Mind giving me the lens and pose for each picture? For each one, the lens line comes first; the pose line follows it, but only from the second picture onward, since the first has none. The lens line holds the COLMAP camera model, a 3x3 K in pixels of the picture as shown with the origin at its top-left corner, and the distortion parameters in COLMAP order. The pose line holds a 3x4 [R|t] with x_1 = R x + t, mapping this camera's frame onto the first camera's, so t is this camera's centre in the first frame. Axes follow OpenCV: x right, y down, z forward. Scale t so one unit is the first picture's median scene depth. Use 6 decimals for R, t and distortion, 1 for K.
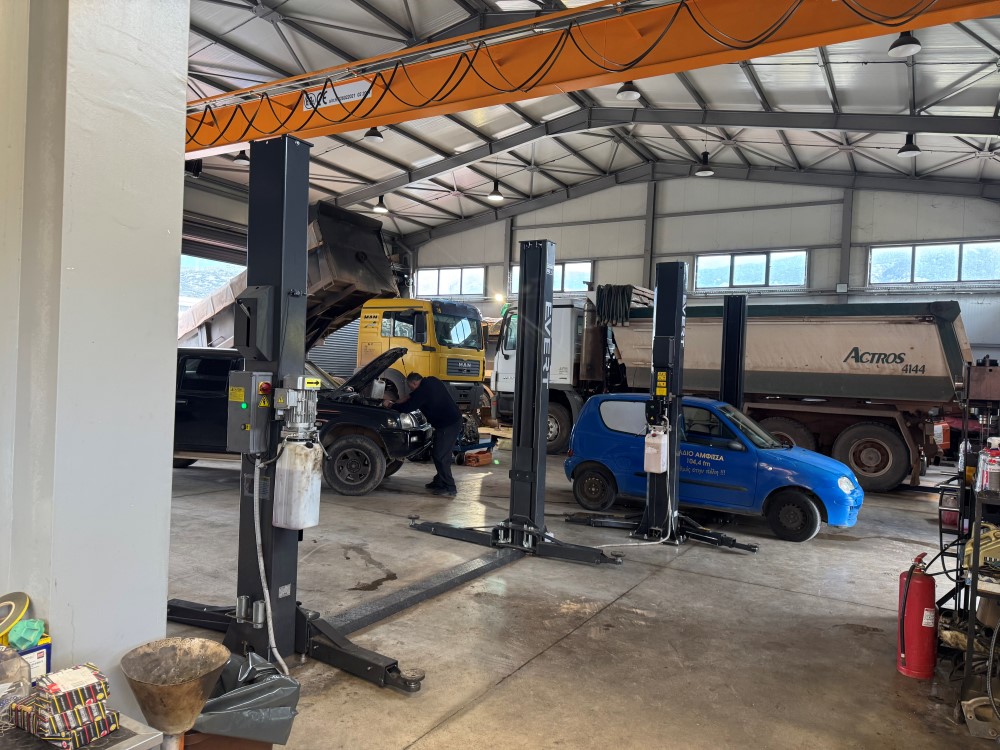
lens RADIAL K [[692.9, 0, 500.0], [0, 692.9, 375.0], [0, 0, 1]] dist [0.096167, -0.117937]
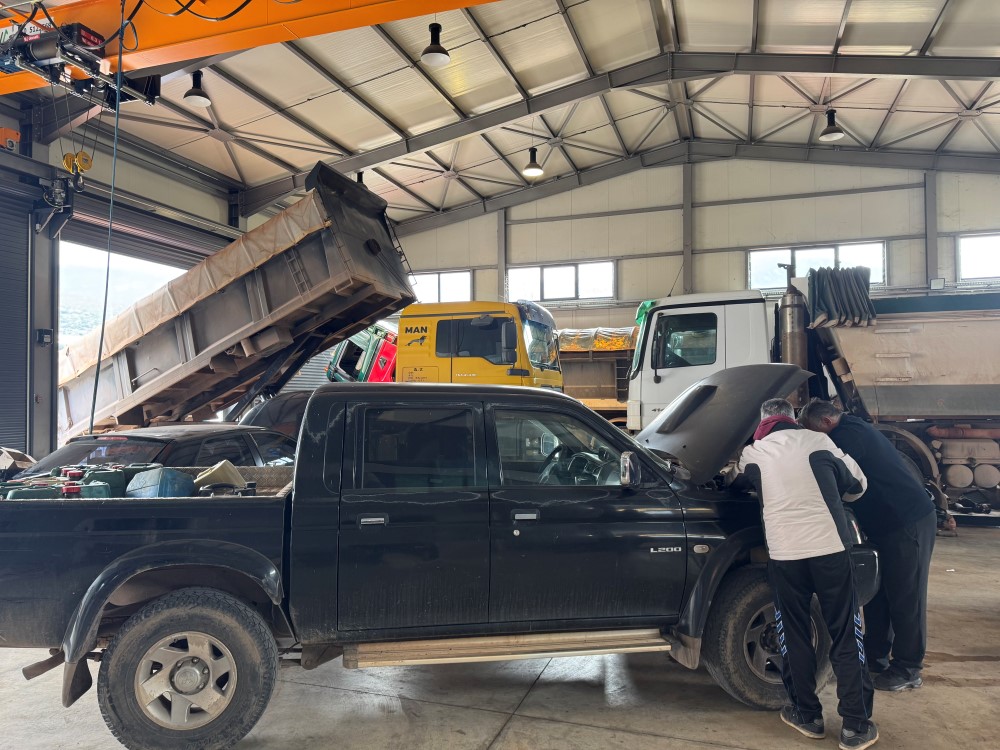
lens RADIAL K [[692.9, 0, 500.0], [0, 692.9, 375.0], [0, 0, 1]] dist [0.096167, -0.117937]
pose [[0.975839, -0.040695, 0.214668, -0.219913], [0.048215, 0.998389, -0.029909, -0.013125], [-0.213105, 0.039537, 0.976229, 0.281071]]
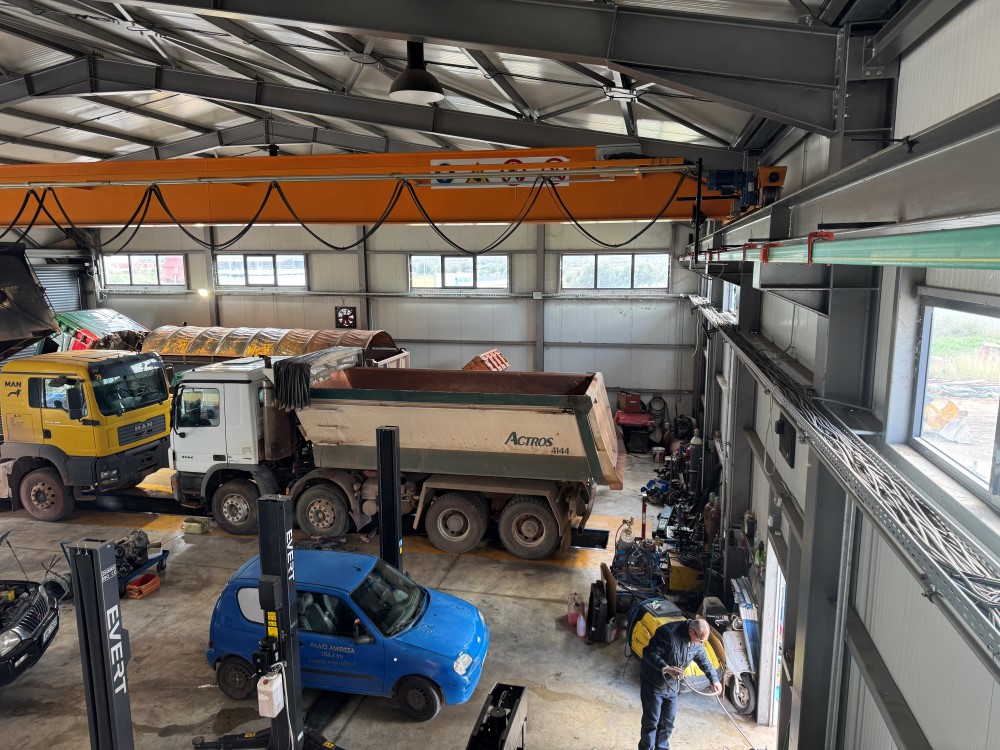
lens RADIAL K [[692.9, 0, 500.0], [0, 692.9, 375.0], [0, 0, 1]] dist [0.096167, -0.117937]
pose [[0.949674, -0.095643, 0.298282, 0.105099], [0.045802, 0.984410, 0.169823, -0.185107], [-0.309874, -0.147614, 0.939249, 0.010320]]
